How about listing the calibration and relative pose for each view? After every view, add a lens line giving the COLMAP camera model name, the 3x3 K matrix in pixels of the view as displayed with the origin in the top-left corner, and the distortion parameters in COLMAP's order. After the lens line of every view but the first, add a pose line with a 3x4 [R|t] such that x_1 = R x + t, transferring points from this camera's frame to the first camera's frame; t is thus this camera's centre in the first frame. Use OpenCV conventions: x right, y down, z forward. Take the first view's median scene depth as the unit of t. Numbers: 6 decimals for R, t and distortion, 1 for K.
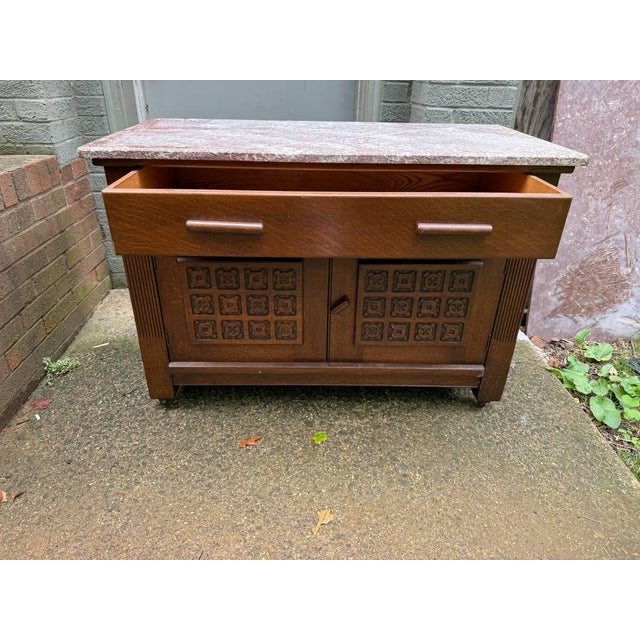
lens RADIAL K [[454.8, 0, 320.1], [0, 454.8, 314.5], [0, 0, 1]] dist [0.022908, -0.034343]
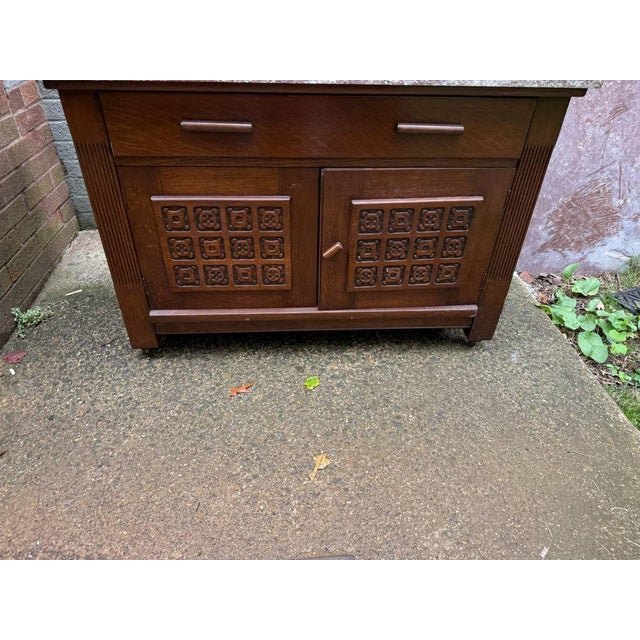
lens RADIAL K [[449.6, 0, 322.7], [0, 449.6, 316.9], [0, 0, 1]] dist [0.038370, -0.052554]
pose [[0.998334, -0.027845, 0.050536, -0.020977], [0.020080, 0.988765, 0.148121, -0.013241], [-0.054093, -0.146859, 0.987677, 0.055470]]
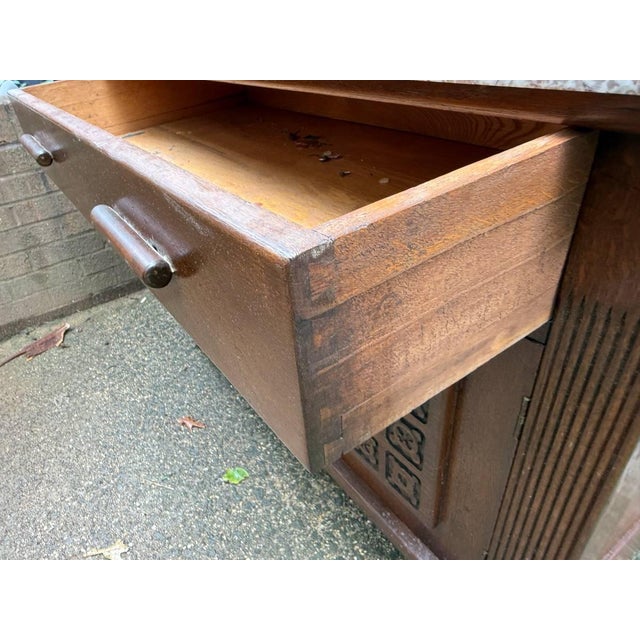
lens RADIAL K [[461.5, 0, 287.5], [0, 461.5, 319.7], [0, 0, 1]] dist [-0.000459, -0.000387]
pose [[0.535900, 0.418037, -0.733523, 0.449450], [-0.306091, 0.905904, 0.292652, -0.181610], [0.786841, 0.067693, 0.613432, 0.562885]]
